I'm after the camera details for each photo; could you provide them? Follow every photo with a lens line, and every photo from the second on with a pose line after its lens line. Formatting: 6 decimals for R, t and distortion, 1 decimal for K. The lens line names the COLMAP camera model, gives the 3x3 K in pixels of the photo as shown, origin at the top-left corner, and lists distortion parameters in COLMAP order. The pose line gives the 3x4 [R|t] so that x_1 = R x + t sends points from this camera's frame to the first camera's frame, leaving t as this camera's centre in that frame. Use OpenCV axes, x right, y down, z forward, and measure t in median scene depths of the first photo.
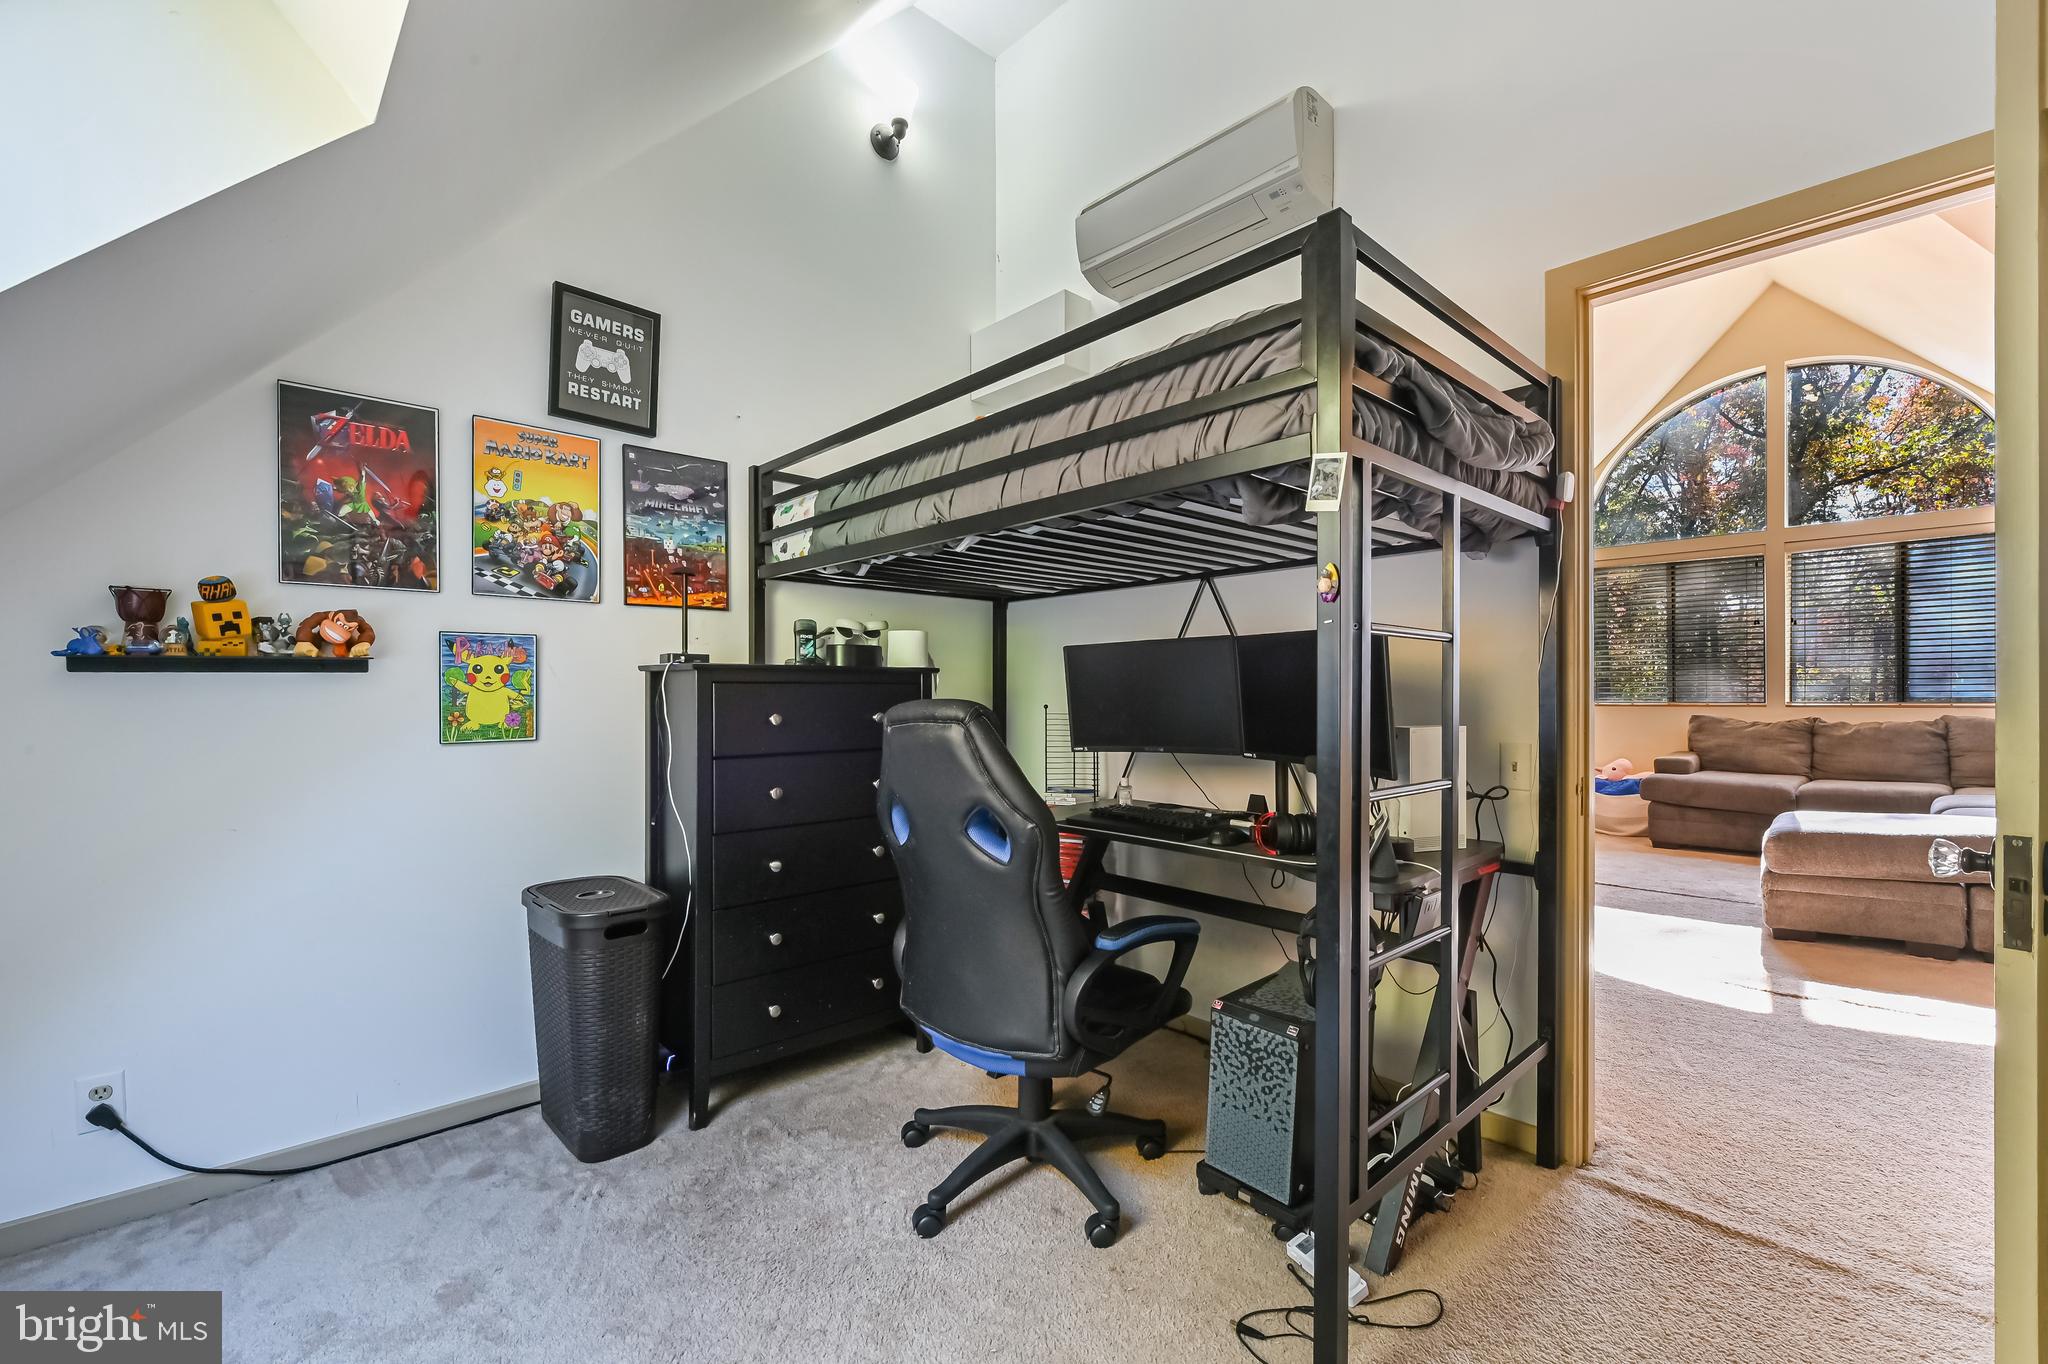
lens RADIAL K [[862.4, 0, 1032.8], [0, 862.4, 696.8], [0, 0, 1]] dist [0.003916, -0.000033]
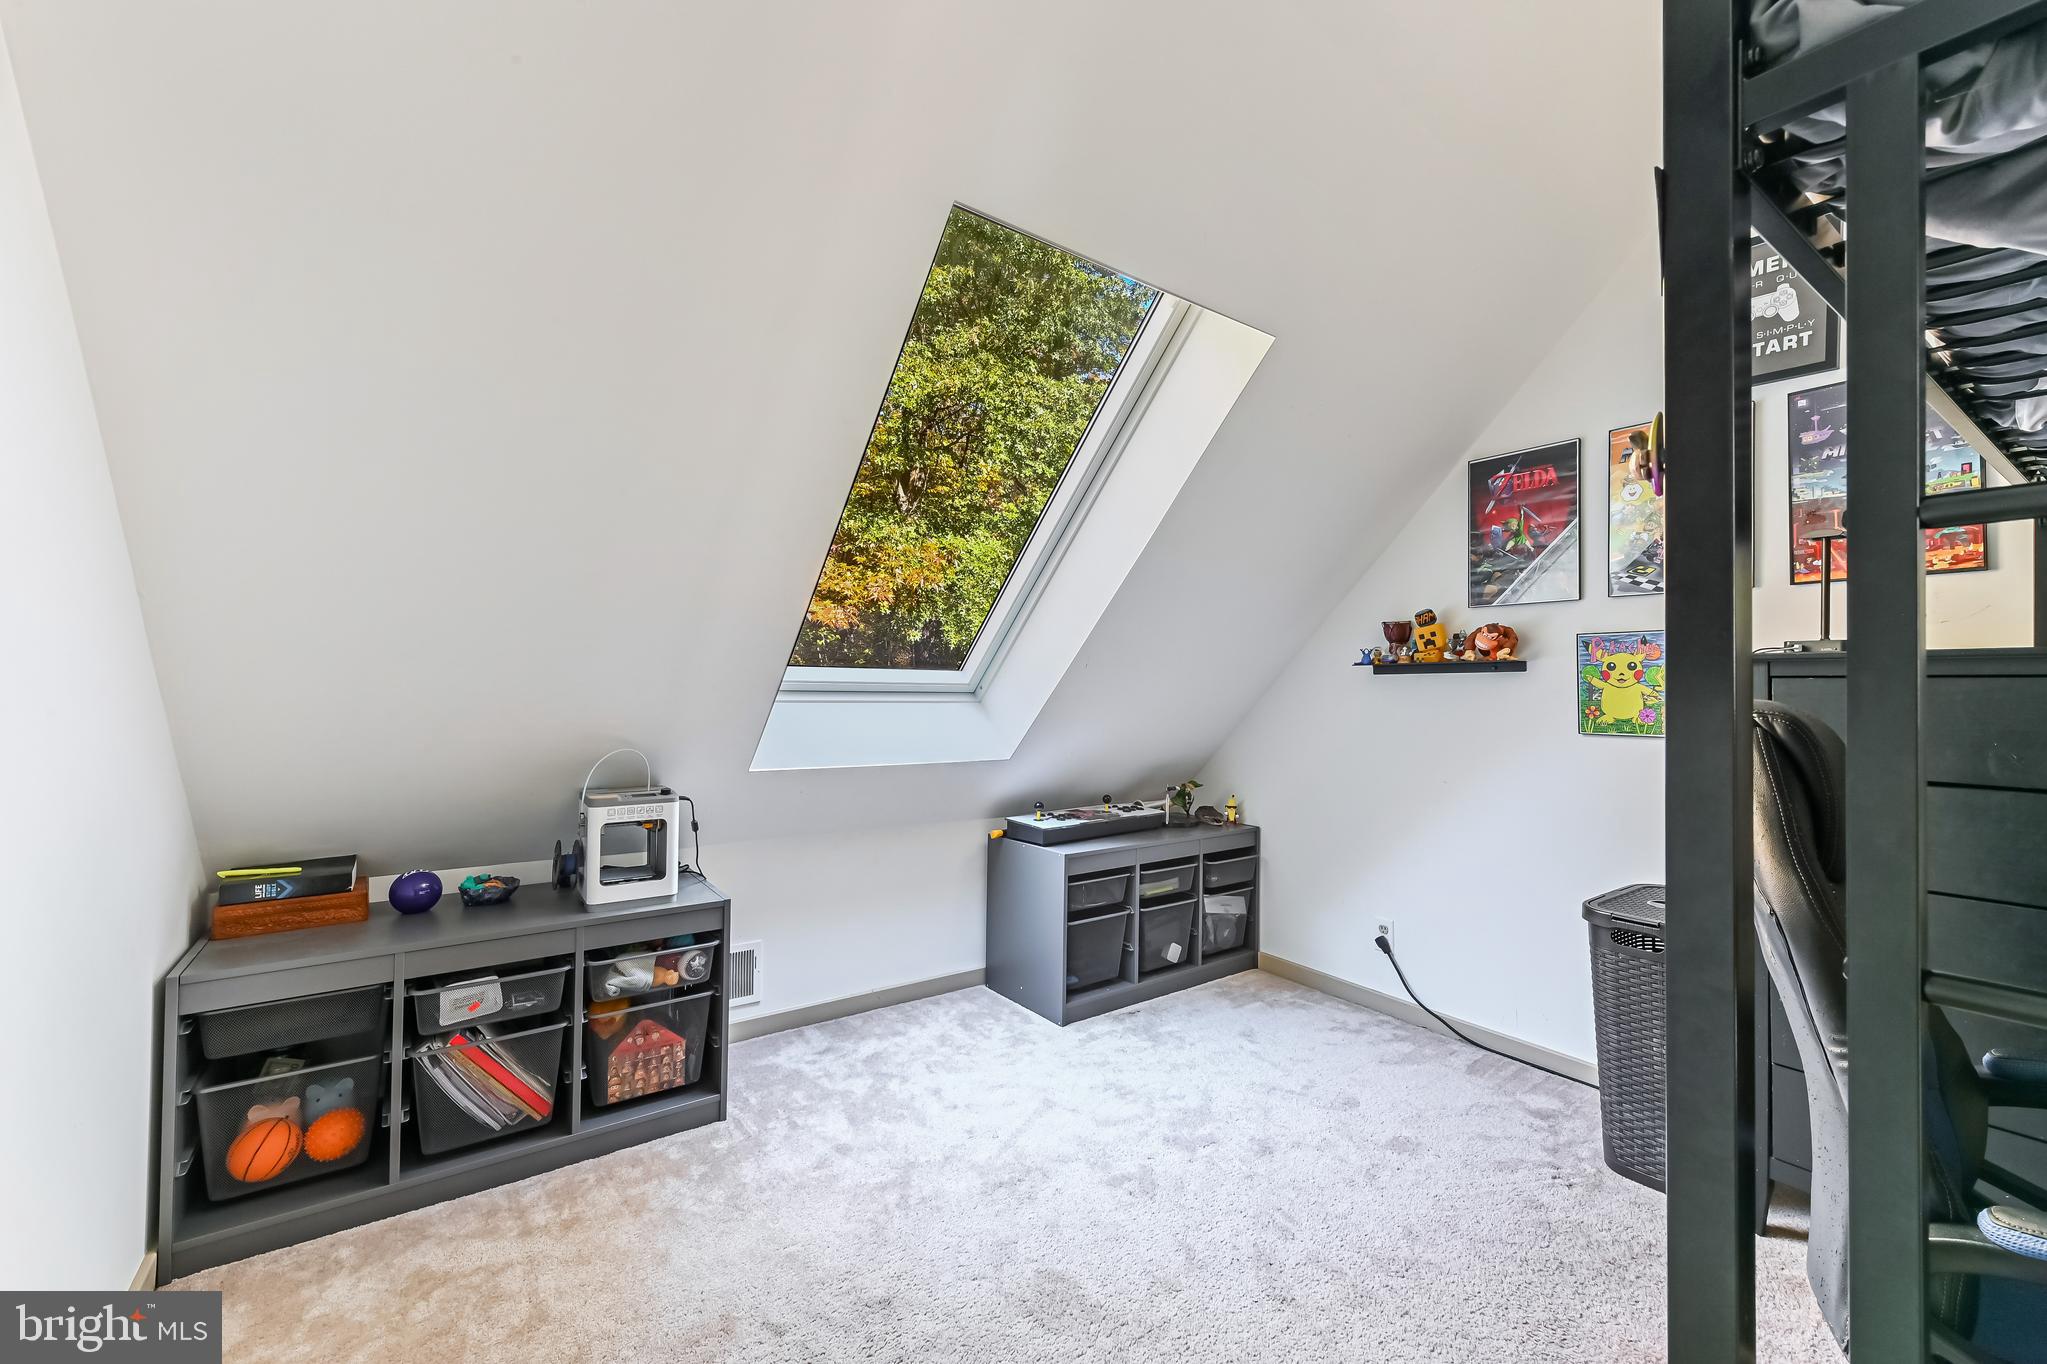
lens RADIAL K [[862.0, 0, 1034.5], [0, 862.0, 673.1], [0, 0, 1]] dist [0.003916, -0.000033]
pose [[-0.136484, -0.015983, -0.990513, 0.547180], [-0.014640, 0.999793, -0.014116, 0.001711], [0.990534, 0.012575, -0.136690, 0.470283]]
